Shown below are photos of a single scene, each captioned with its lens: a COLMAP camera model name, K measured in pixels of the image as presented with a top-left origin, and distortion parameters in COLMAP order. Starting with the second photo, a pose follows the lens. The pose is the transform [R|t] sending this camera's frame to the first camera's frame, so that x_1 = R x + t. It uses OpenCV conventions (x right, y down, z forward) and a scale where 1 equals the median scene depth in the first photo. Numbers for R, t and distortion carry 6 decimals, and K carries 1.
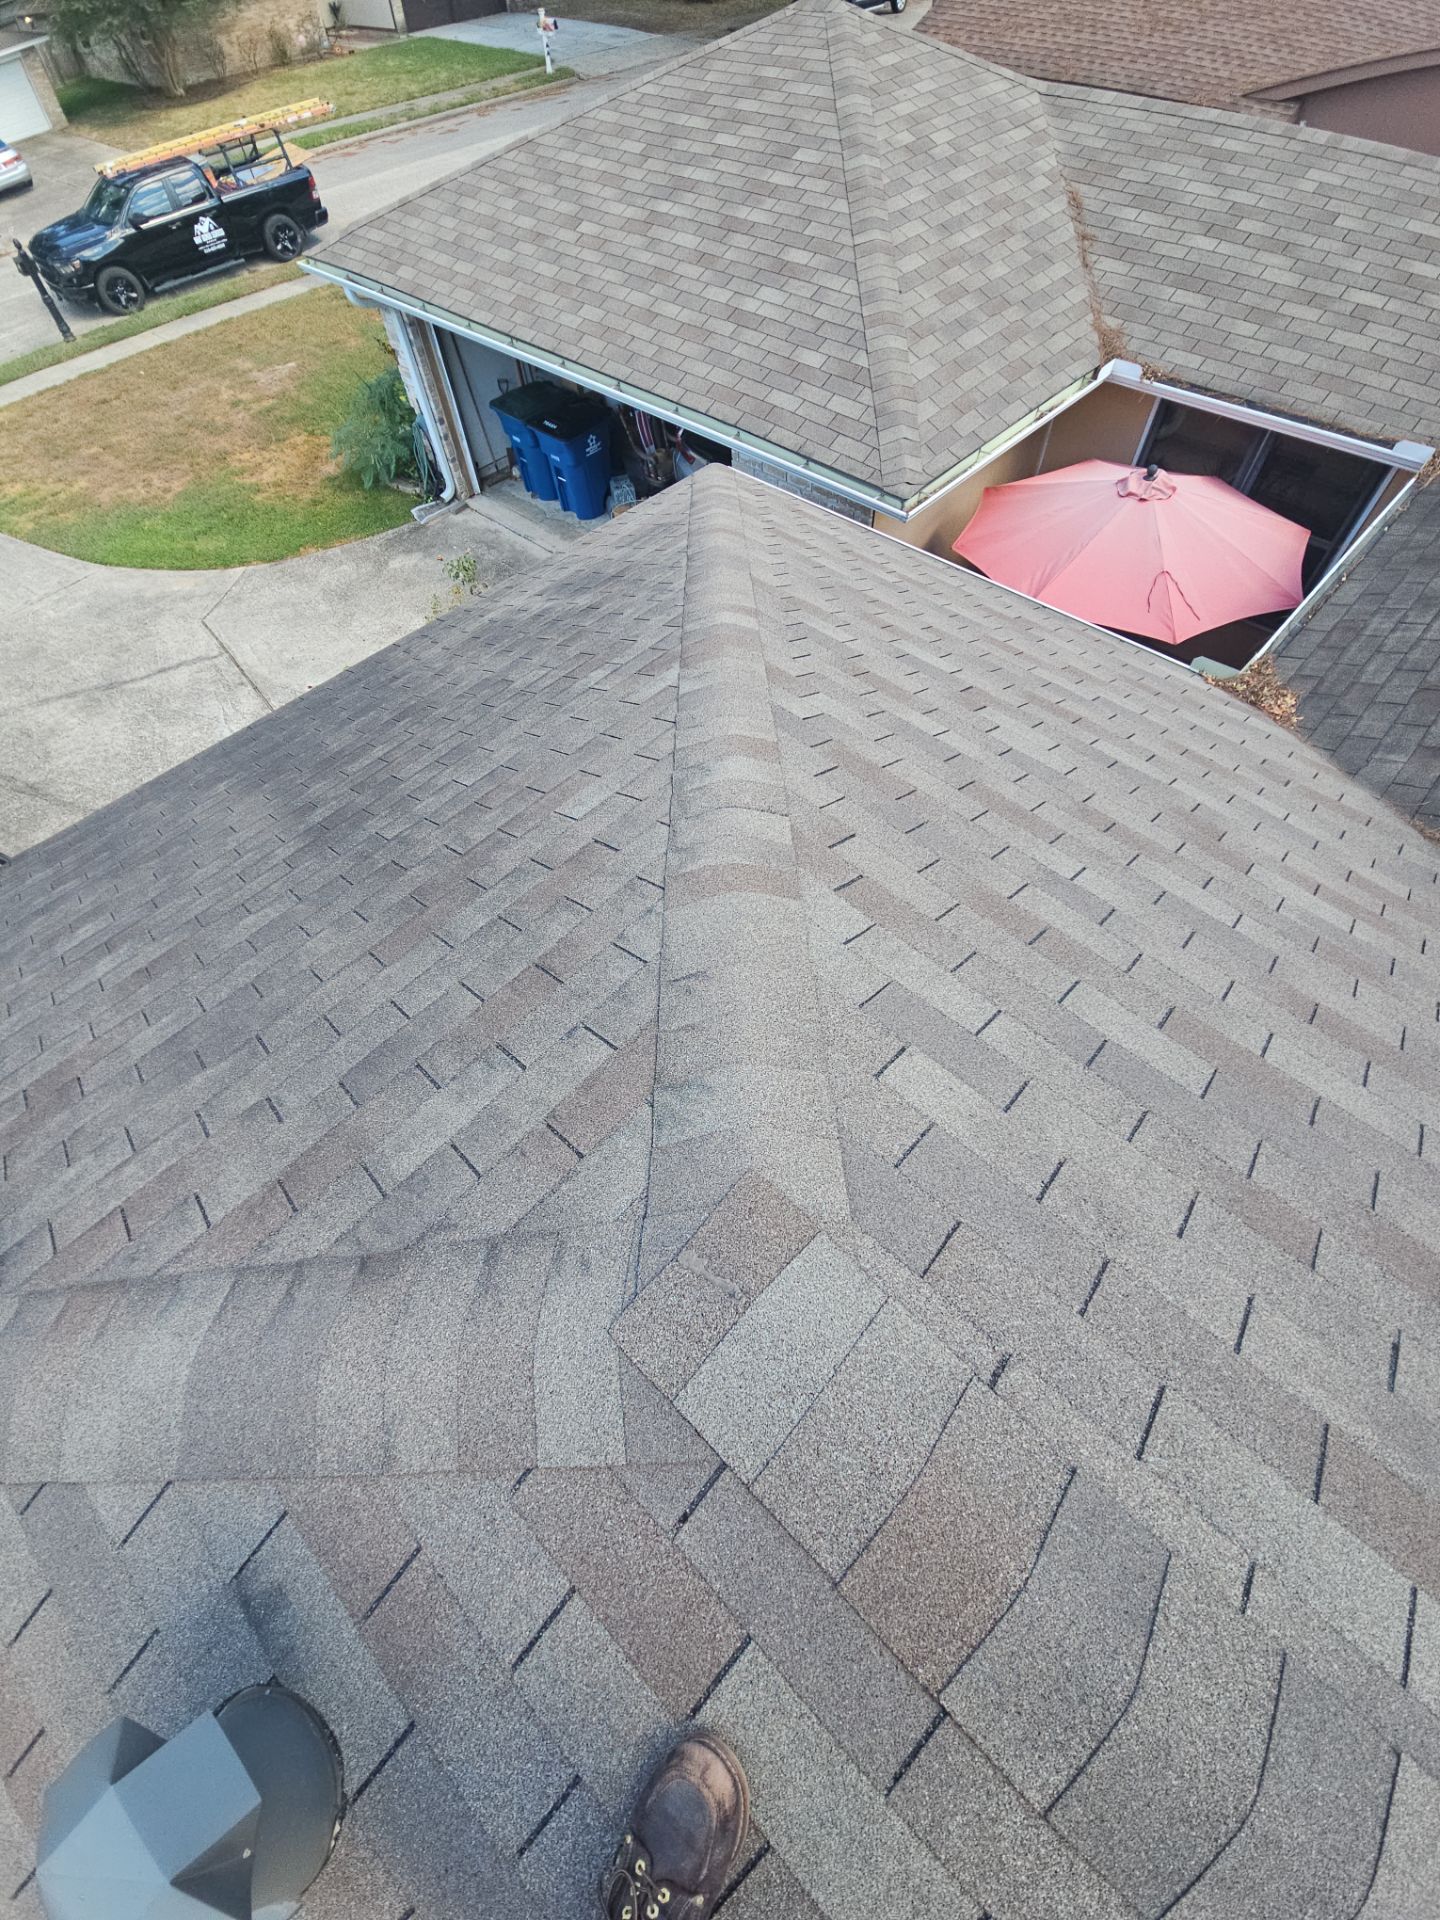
lens RADIAL K [[771.3, 0, 720.0], [0, 771.3, 960.0], [0, 0, 1]] dist [0.015269, -0.011790]
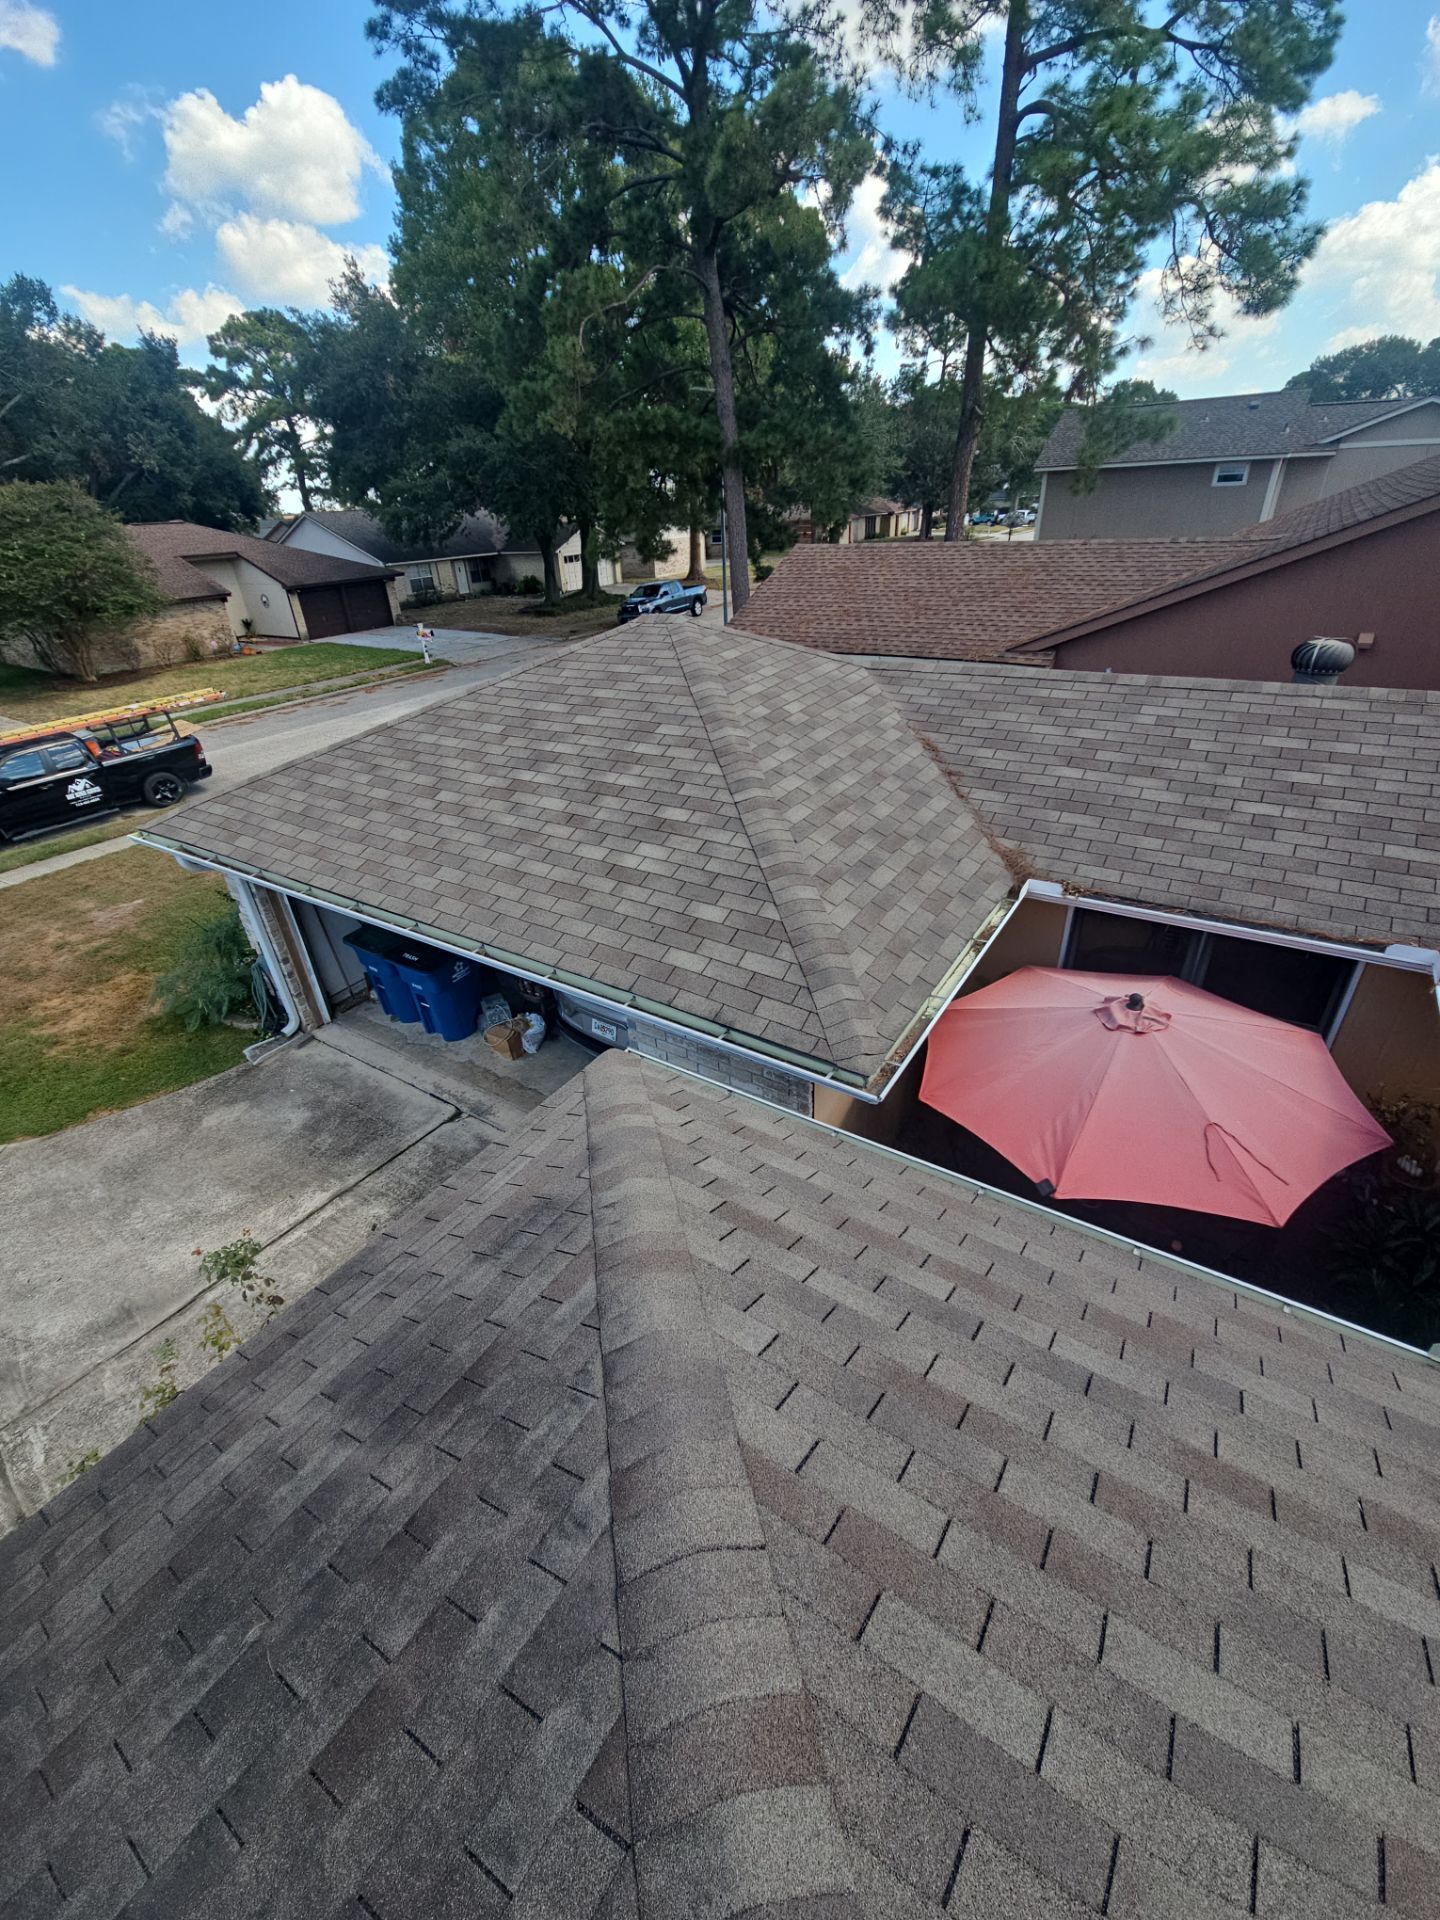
lens RADIAL K [[790.0, 0, 712.2], [0, 790.0, 969.0], [0, 0, 1]] dist [0.000427, -0.002553]
pose [[0.984593, -0.099218, 0.143990, -0.010865], [0.153802, 0.883168, -0.443124, -0.297101], [-0.083202, 0.458442, 0.884821, 0.226159]]
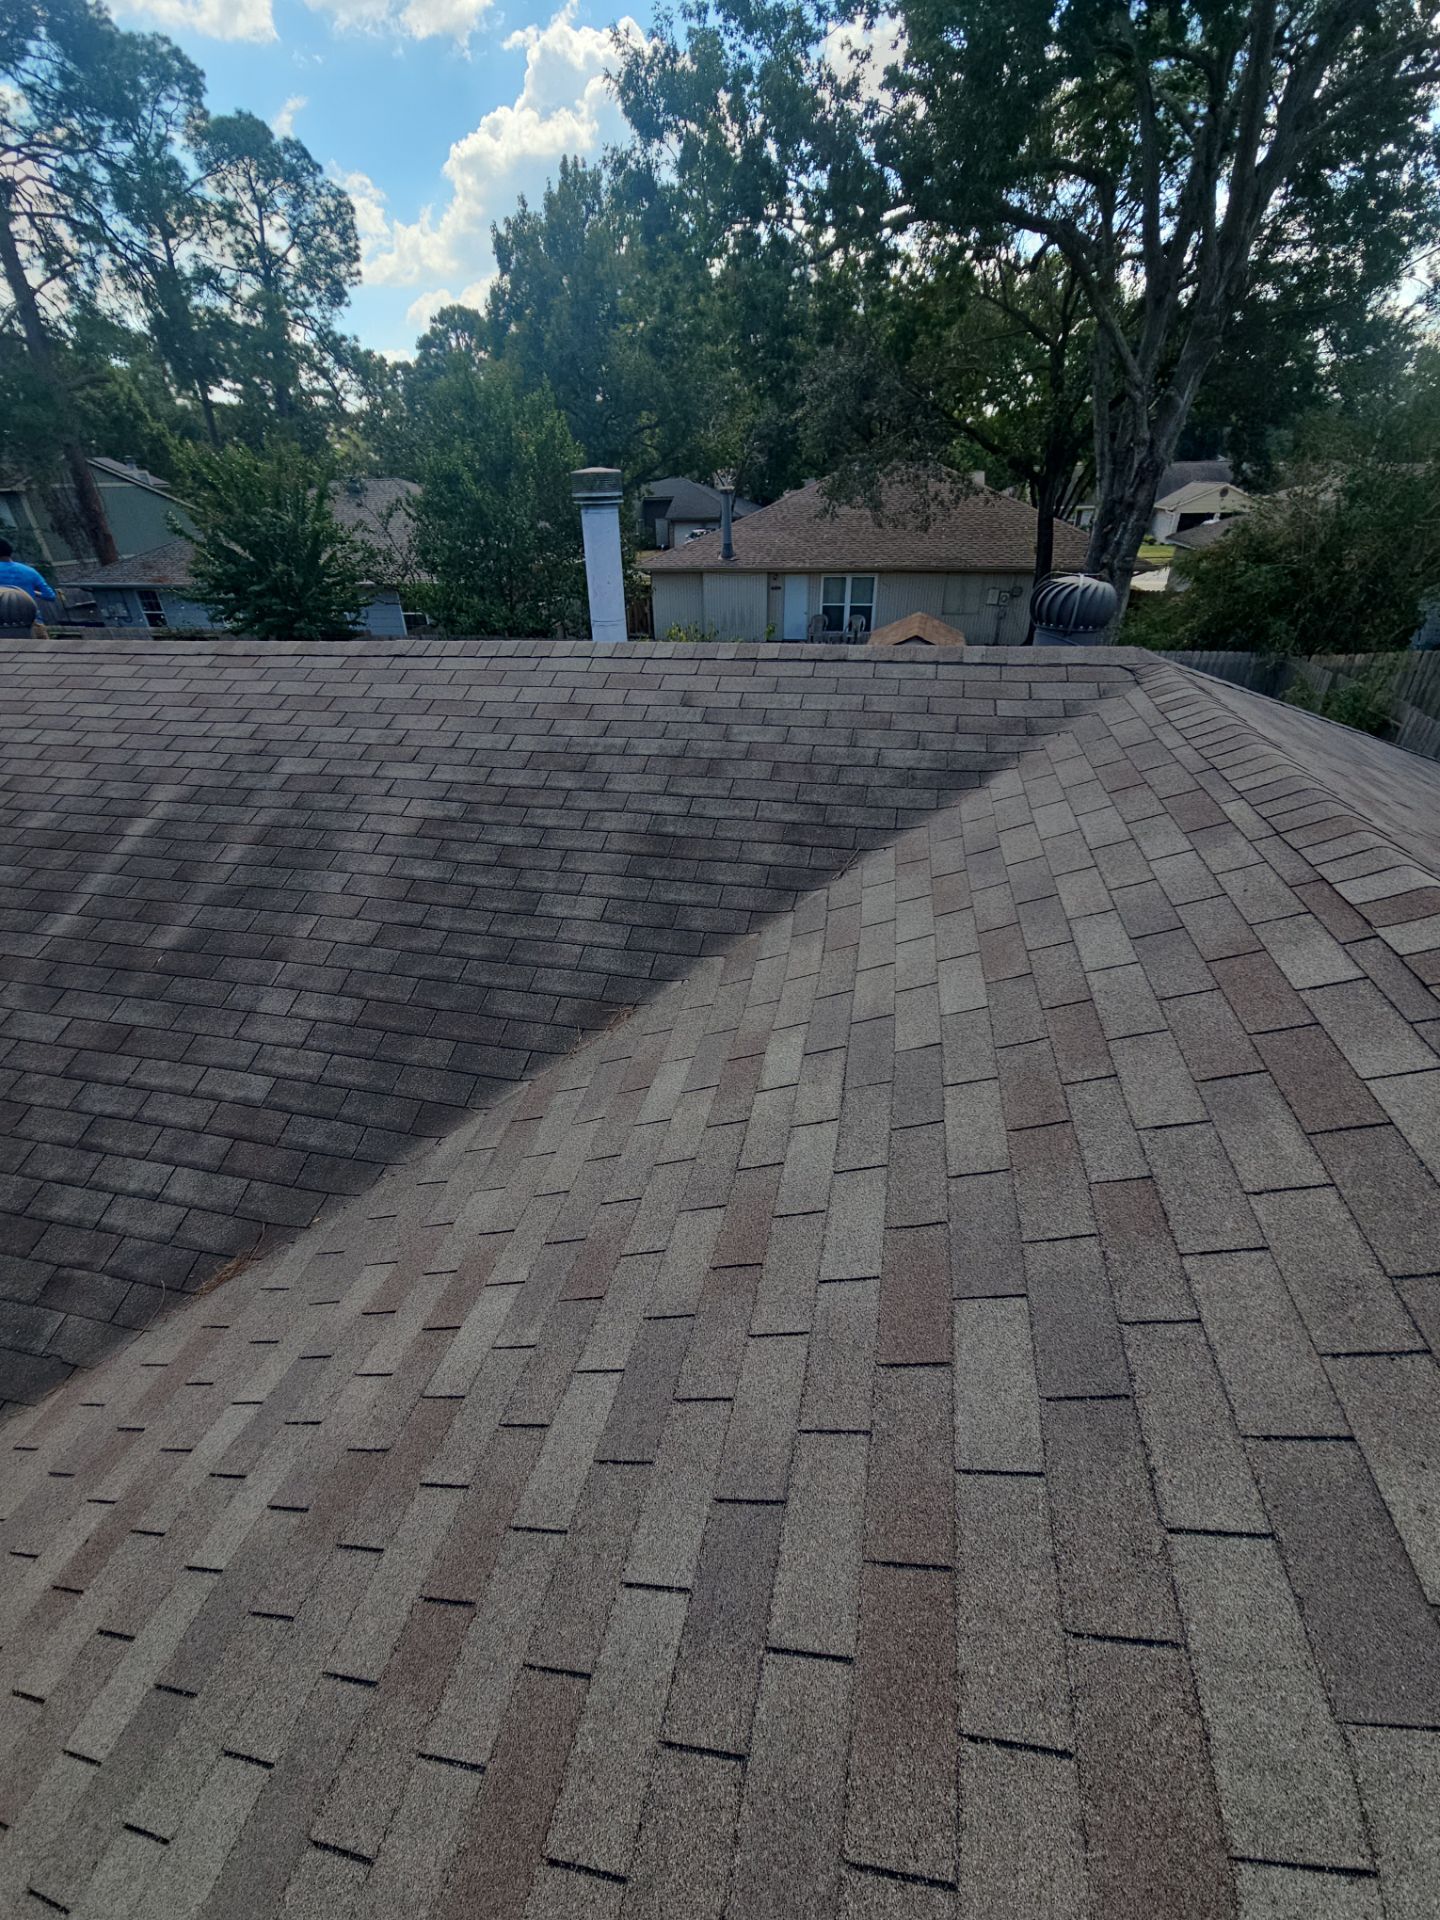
lens RADIAL K [[811.4, 0, 698.6], [0, 811.4, 978.8], [0, 0, 1]] dist [0.008508, -0.005207]
pose [[-0.504064, -0.412255, 0.758924, 0.055116], [0.751112, 0.224506, 0.620829, -0.184760], [-0.426323, 0.882974, 0.196484, 0.150400]]
